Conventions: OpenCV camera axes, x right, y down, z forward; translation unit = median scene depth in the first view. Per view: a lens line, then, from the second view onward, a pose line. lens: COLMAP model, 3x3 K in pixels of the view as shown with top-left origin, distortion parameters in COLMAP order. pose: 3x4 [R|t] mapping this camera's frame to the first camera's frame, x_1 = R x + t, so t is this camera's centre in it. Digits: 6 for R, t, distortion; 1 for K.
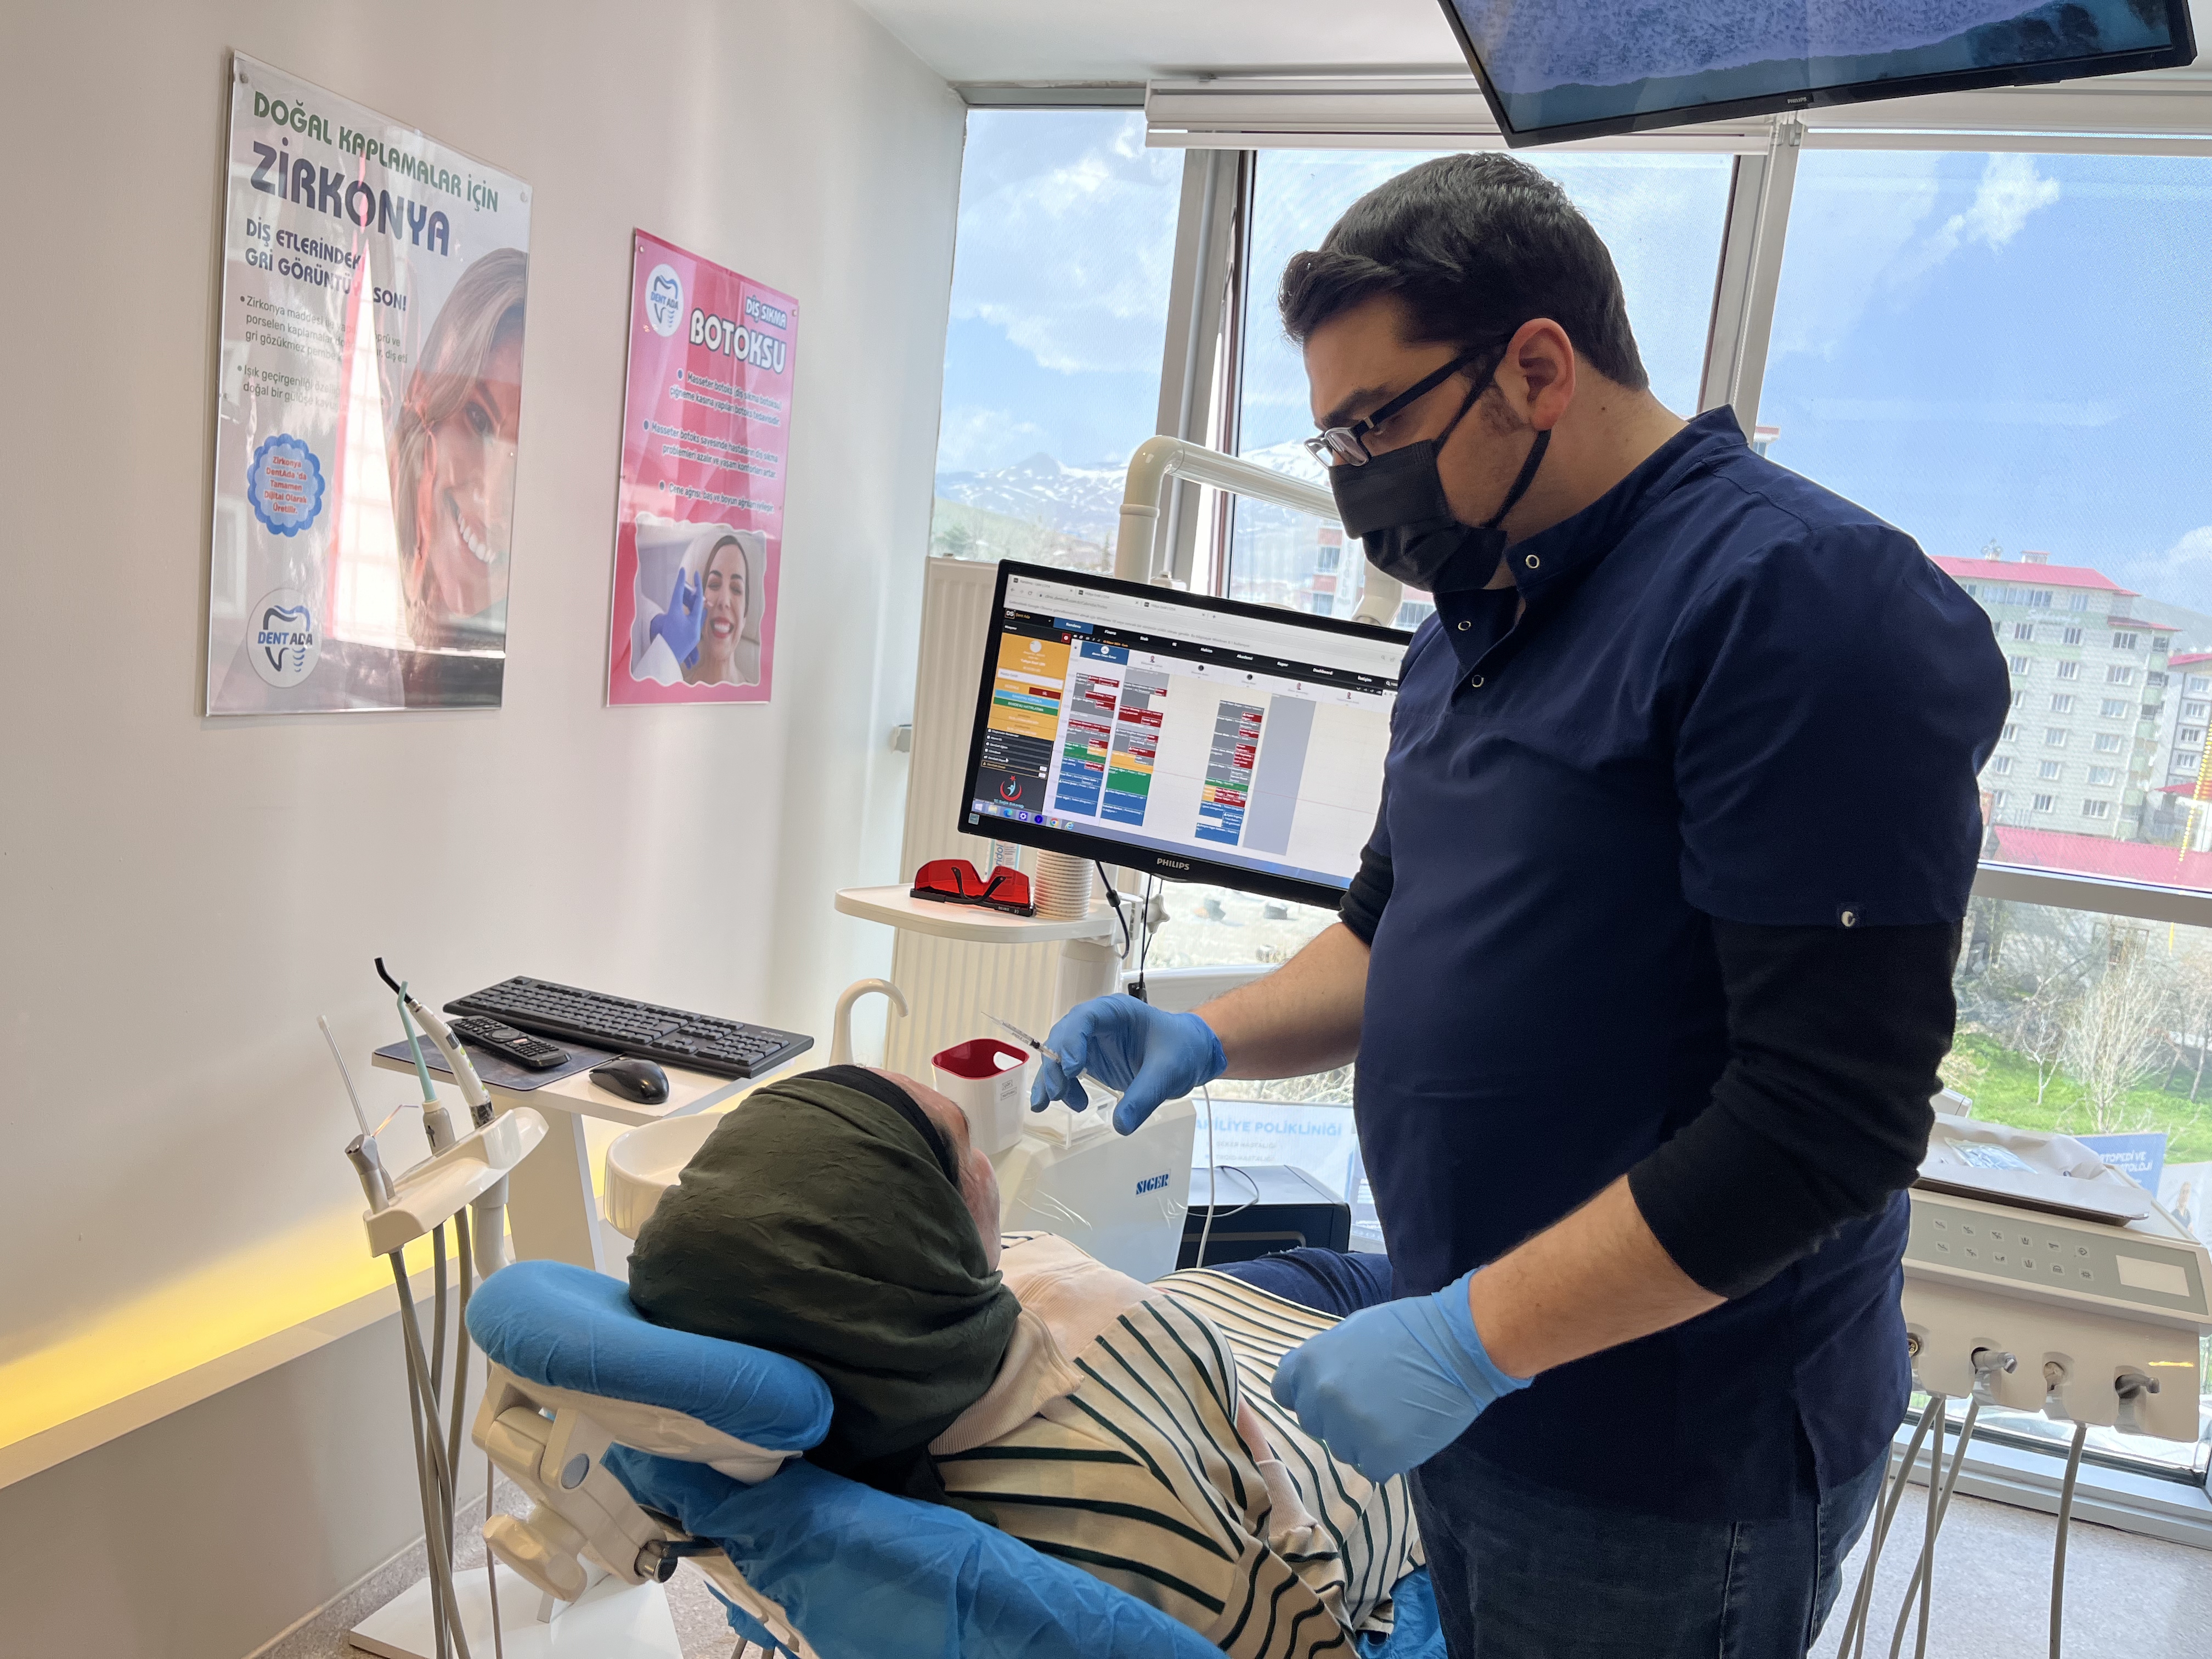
lens RADIAL K [[1649.7, 0, 1093.5], [0, 1649.7, 841.3], [0, 0, 1]] dist [0.105705, -0.161957]
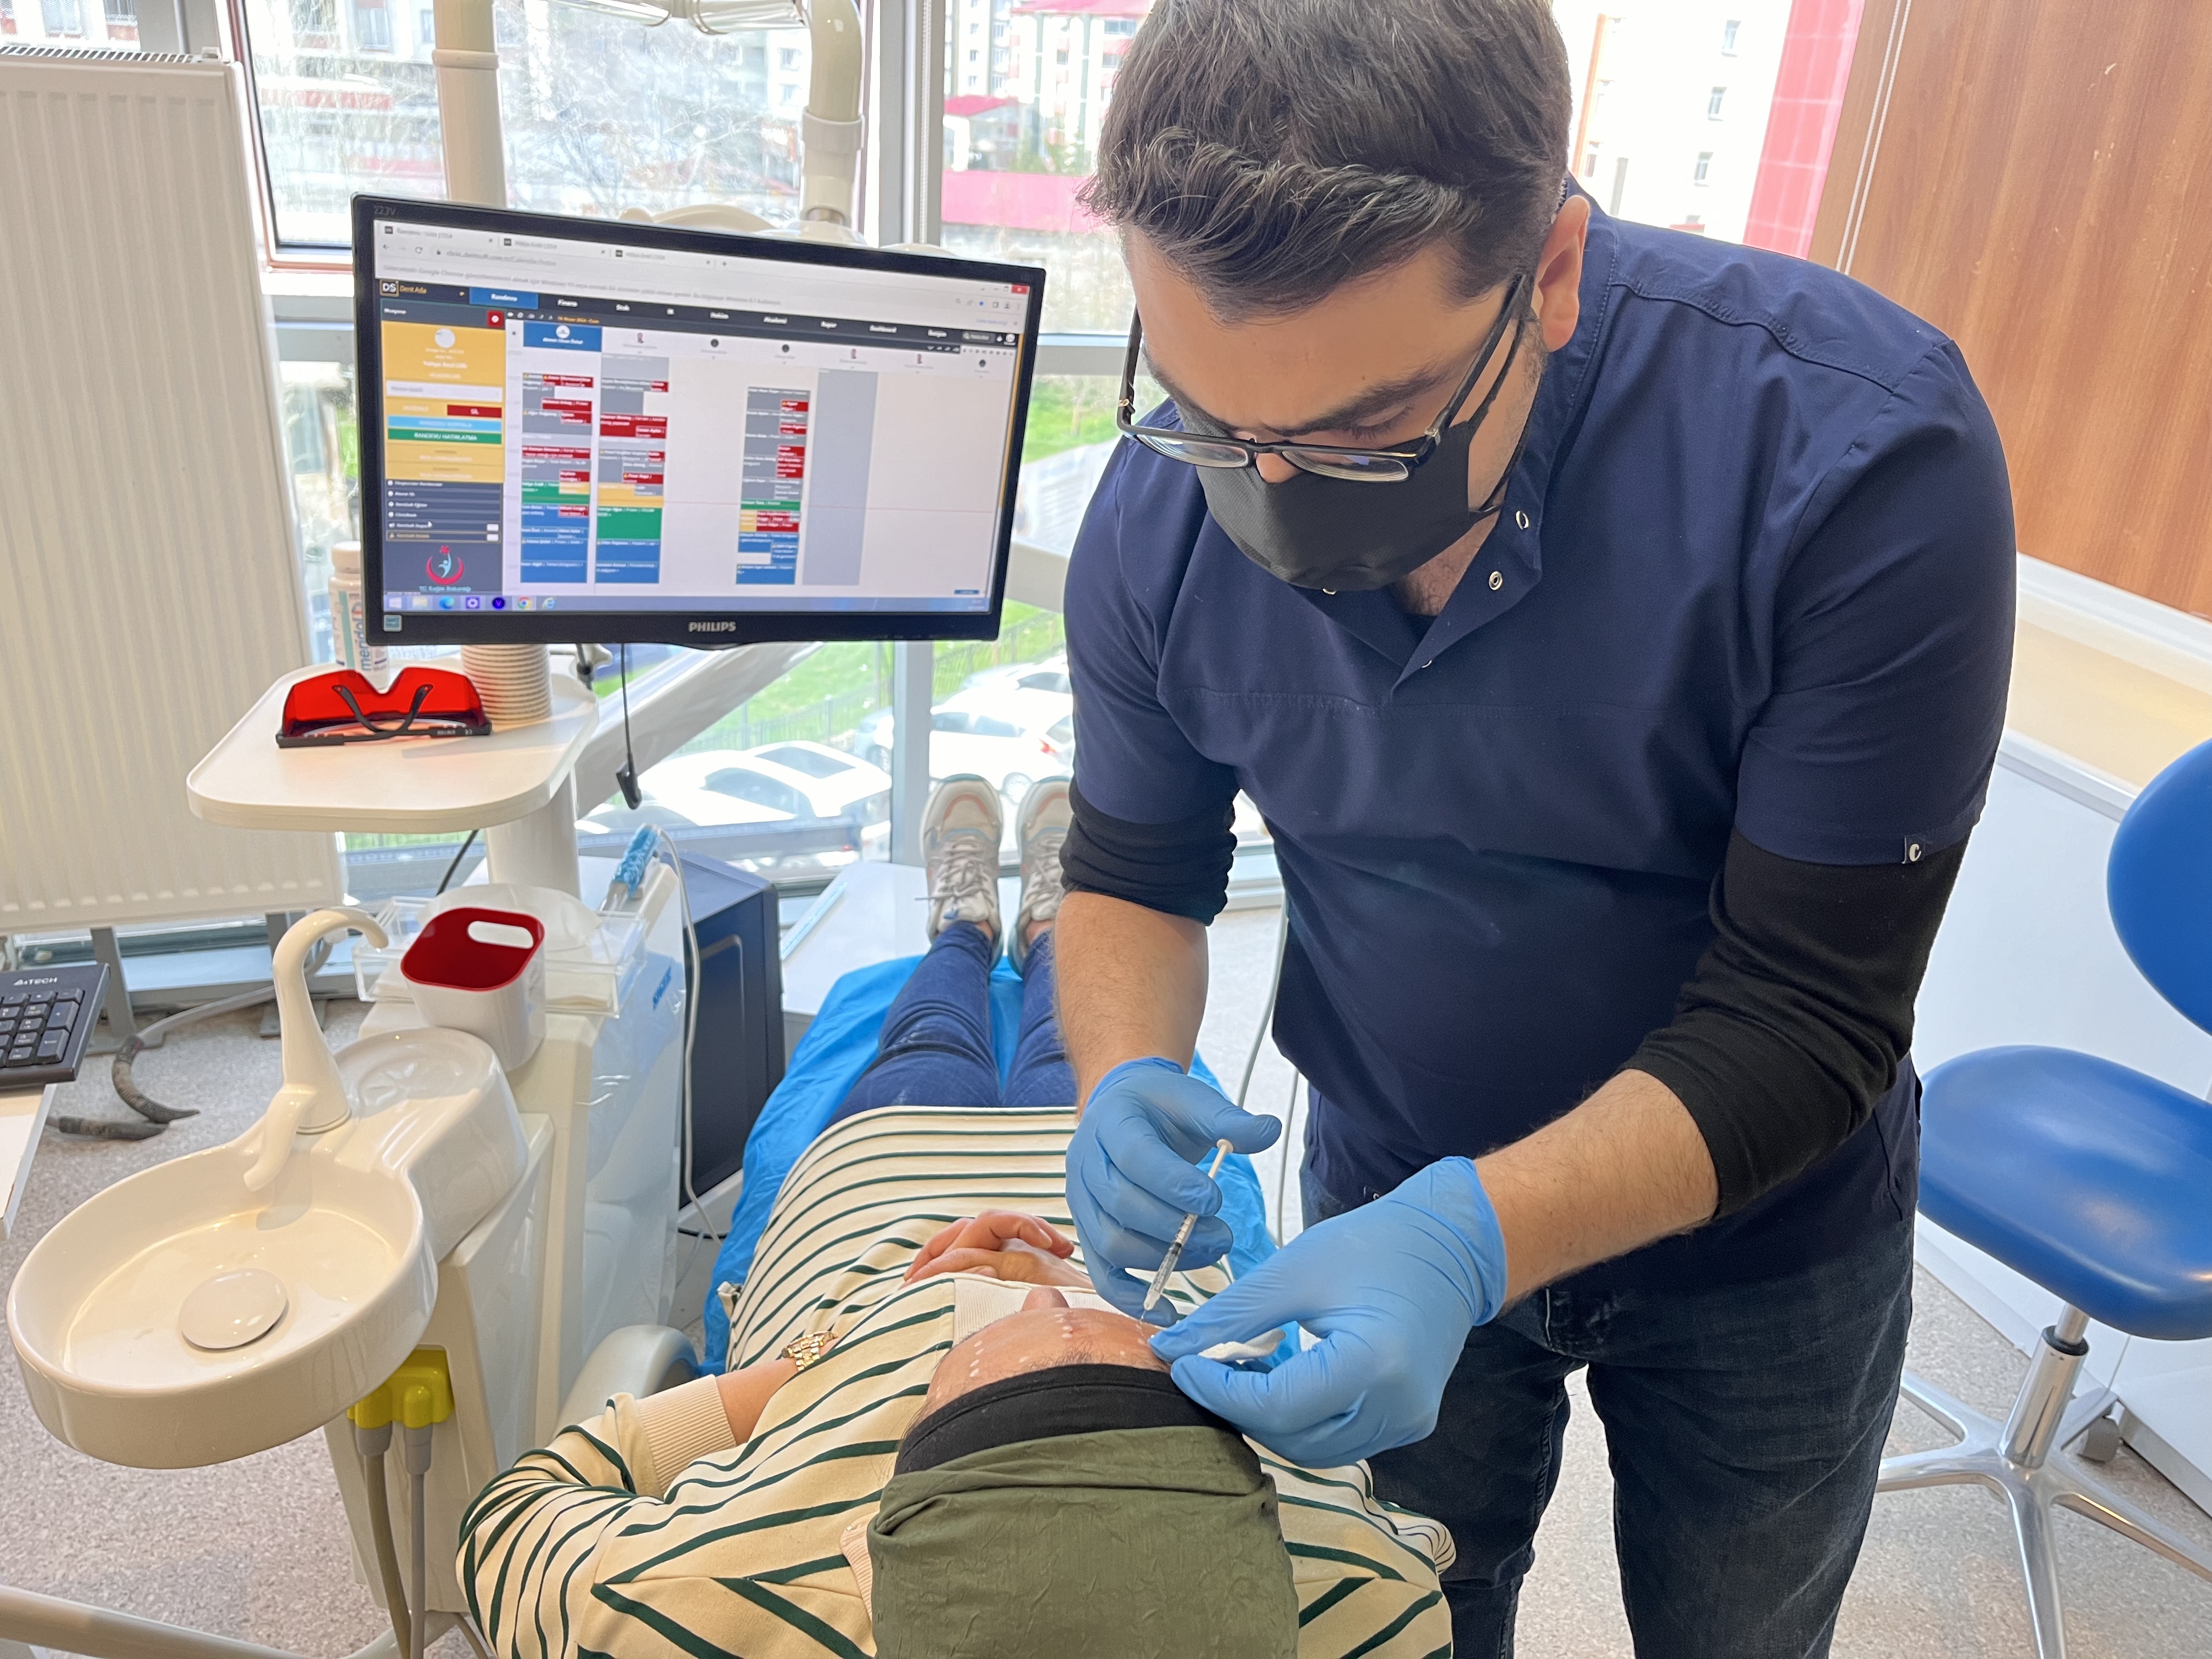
lens RADIAL K [[1694.0, 0, 1106.0], [0, 1694.0, 829.5], [0, 0, 1]] dist [0.010103, 0.002888]
pose [[0.785180, -0.299115, 0.542238, -0.239365], [0.092309, 0.922362, 0.375138, -0.163184], [-0.612349, -0.244497, 0.751831, 0.324027]]
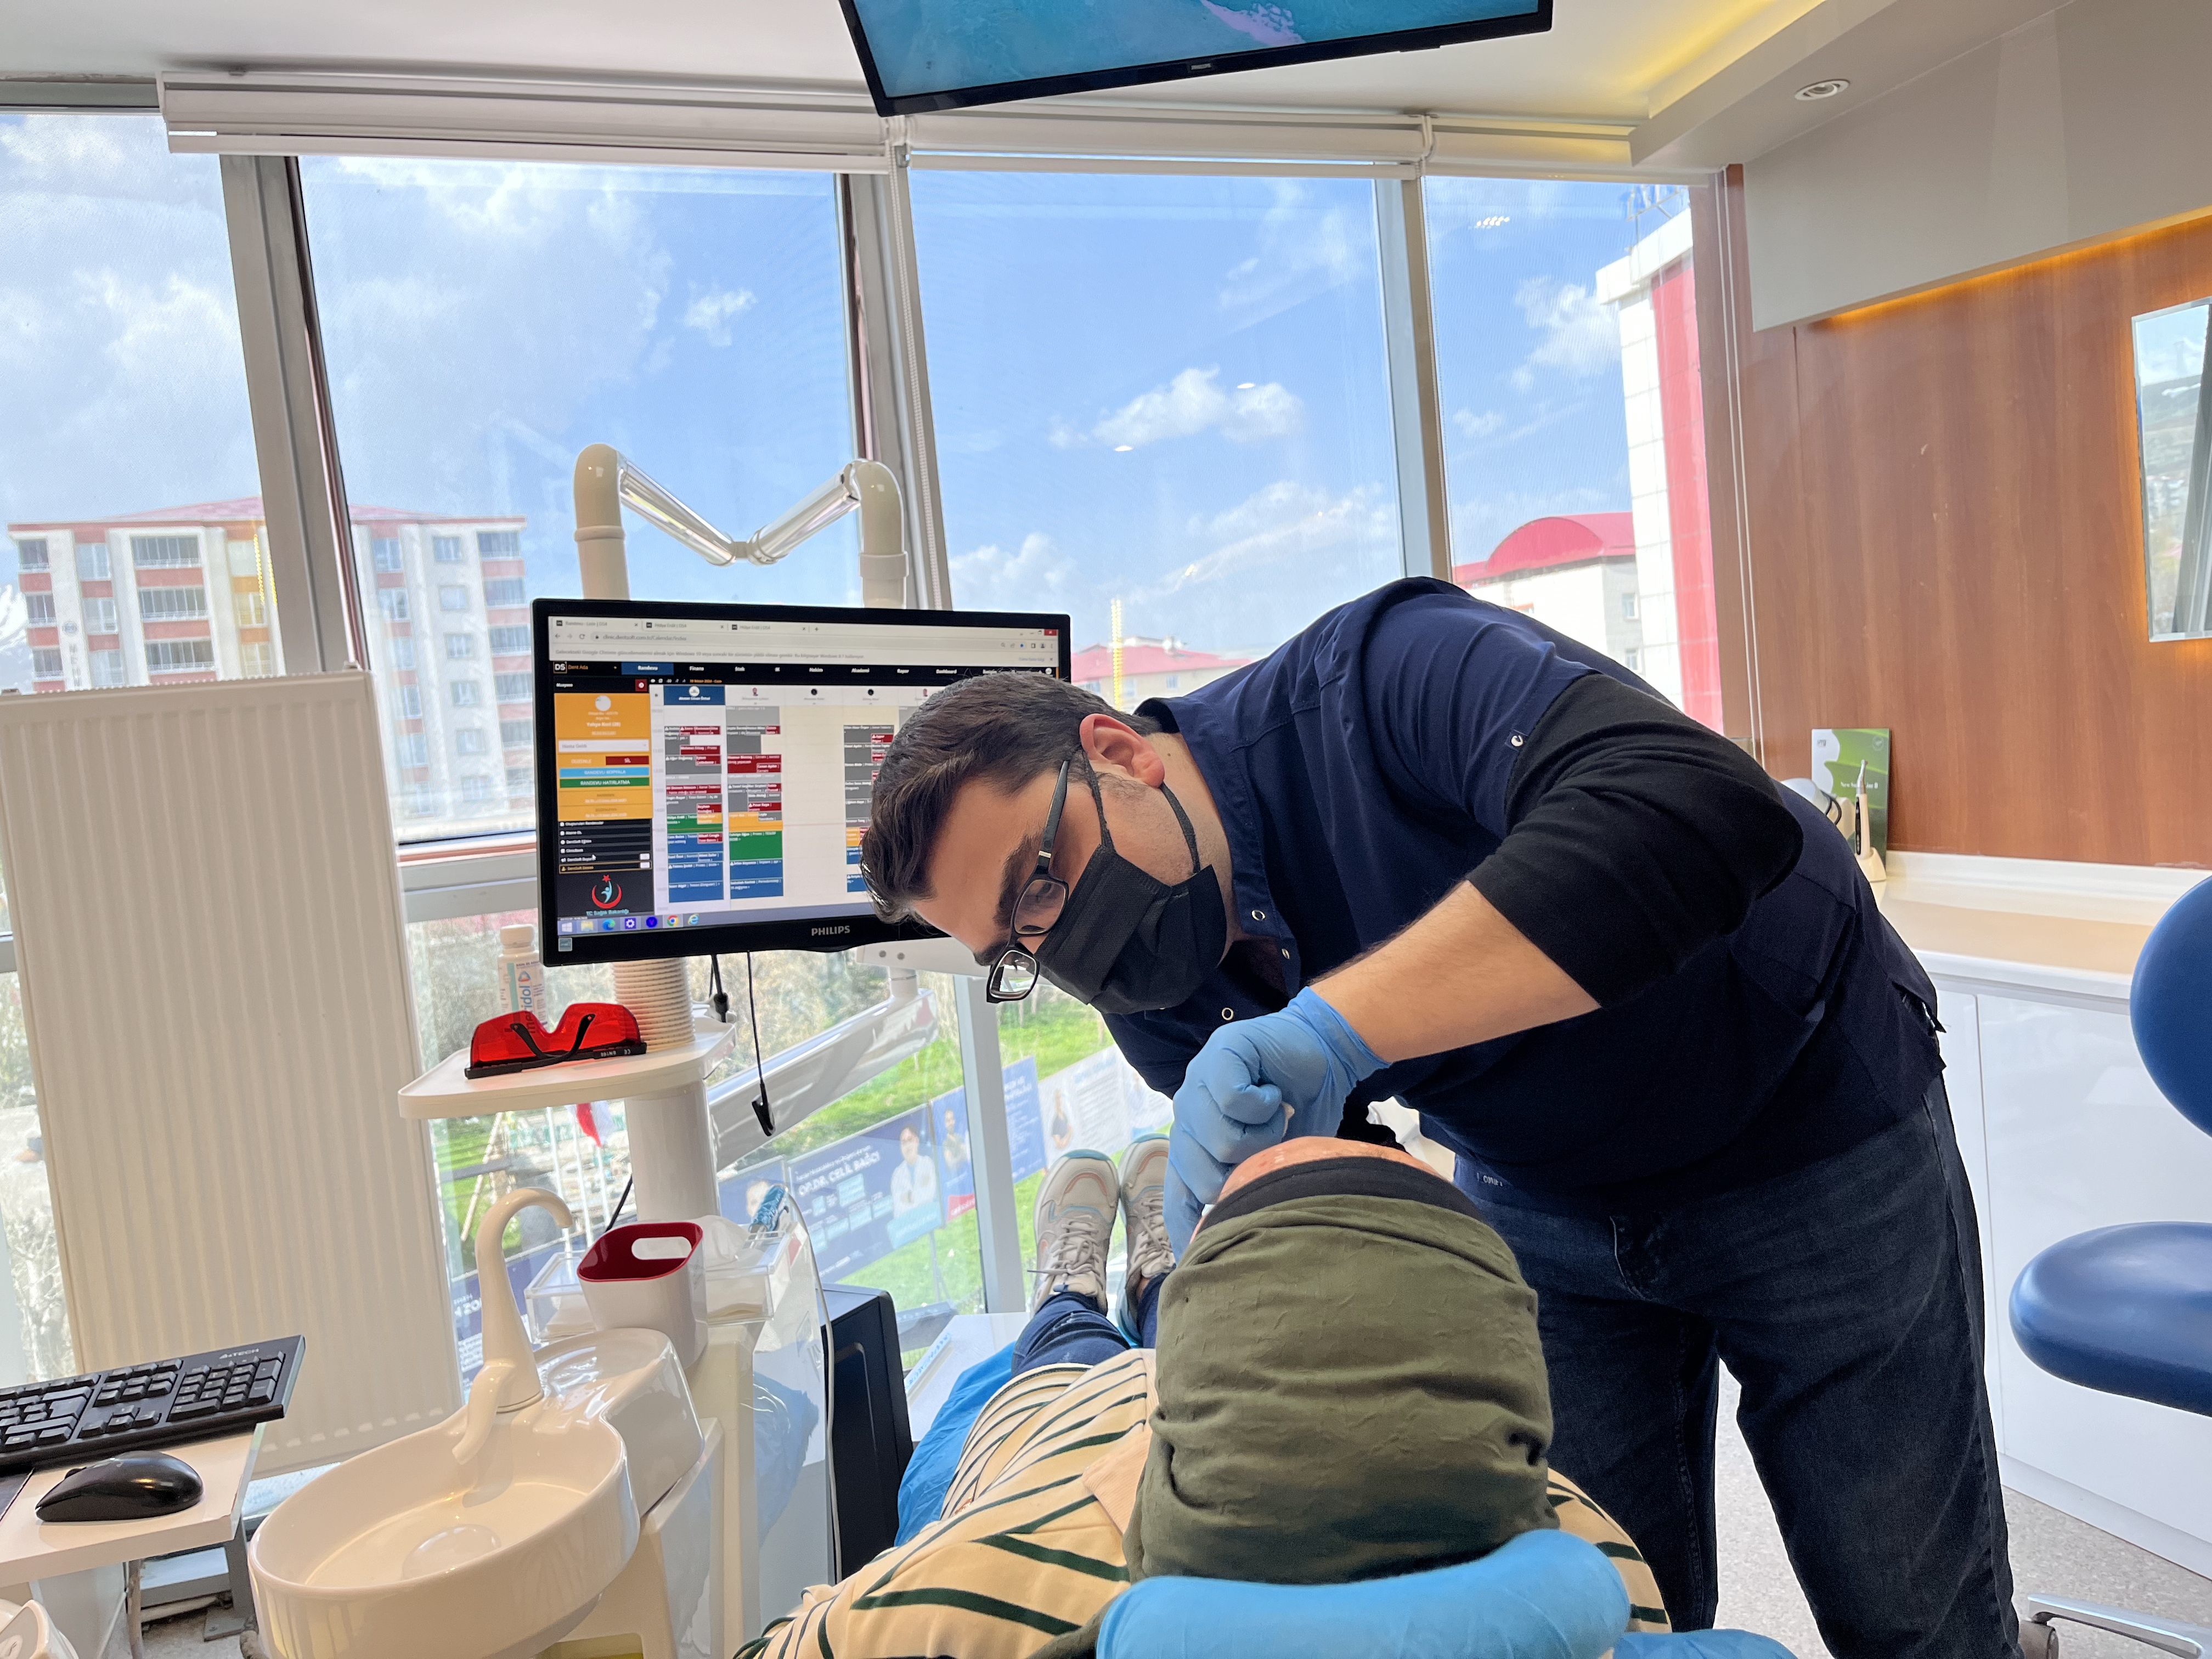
lens RADIAL K [[1679.2, 0, 1126.4], [0, 1679.2, 833.5], [0, 0, 1]] dist [0.040155, -0.069685]
pose [[0.749727, -0.217140, 0.625108, -0.354022], [0.252204, 0.967096, 0.033452, -0.024013], [-0.611803, 0.132575, 0.779821, 0.246148]]
